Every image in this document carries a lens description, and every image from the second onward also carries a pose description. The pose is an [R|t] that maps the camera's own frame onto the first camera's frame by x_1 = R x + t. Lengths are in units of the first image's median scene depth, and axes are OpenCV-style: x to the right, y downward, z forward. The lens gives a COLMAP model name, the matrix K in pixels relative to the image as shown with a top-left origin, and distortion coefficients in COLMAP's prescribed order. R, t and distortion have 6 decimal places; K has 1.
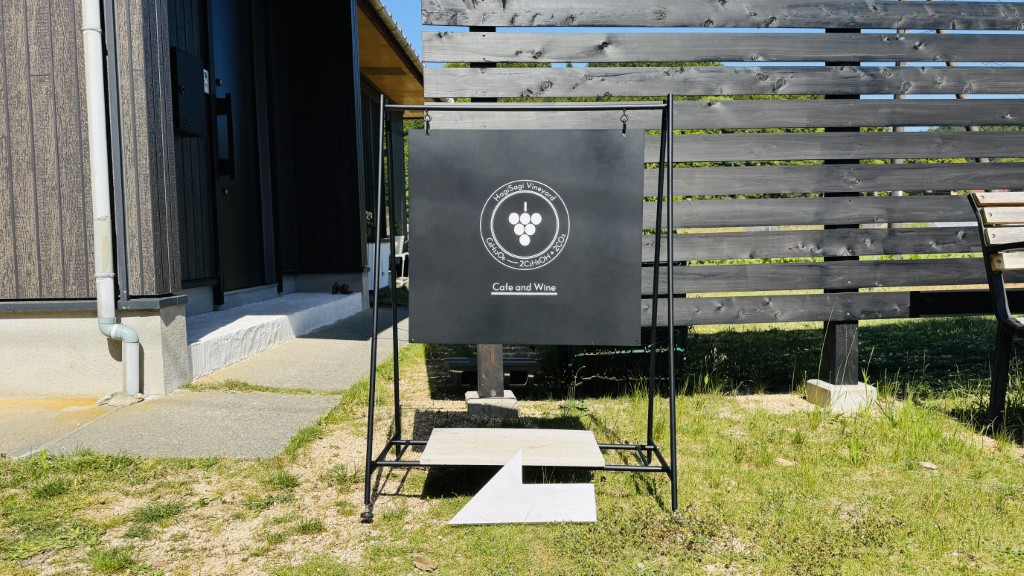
lens RADIAL K [[744.4, 0, 510.5], [0, 744.4, 264.2], [0, 0, 1]] dist [0.002641, -0.000935]
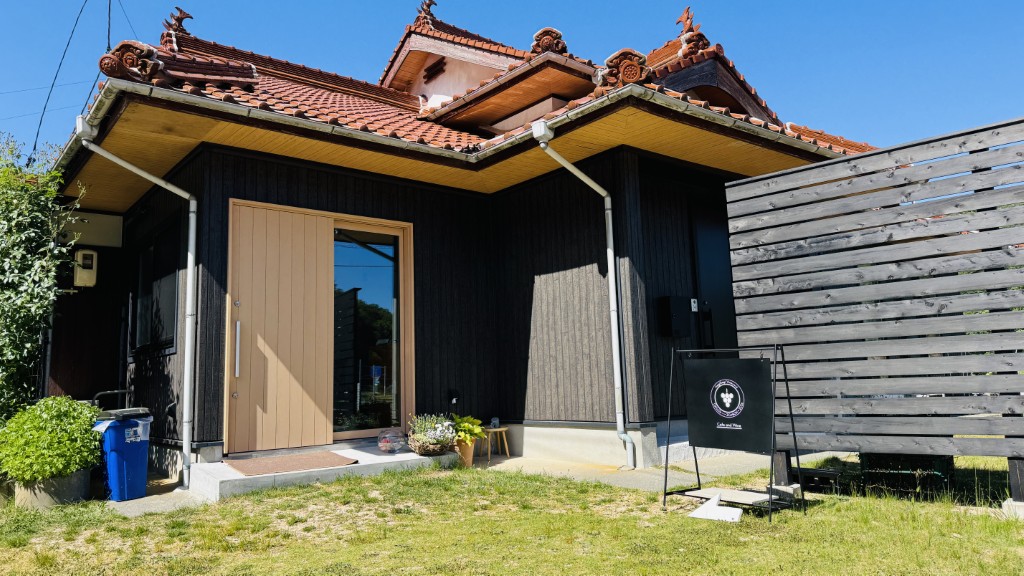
lens RADIAL K [[721.8, 0, 512.0], [0, 721.8, 288.0], [0, 0, 1]] dist [0.005494, -0.002253]
pose [[0.658782, -0.094028, -0.746435, 1.315524], [-0.017611, 0.989960, -0.140248, -0.065474], [0.752128, 0.105538, 0.650512, -1.053384]]
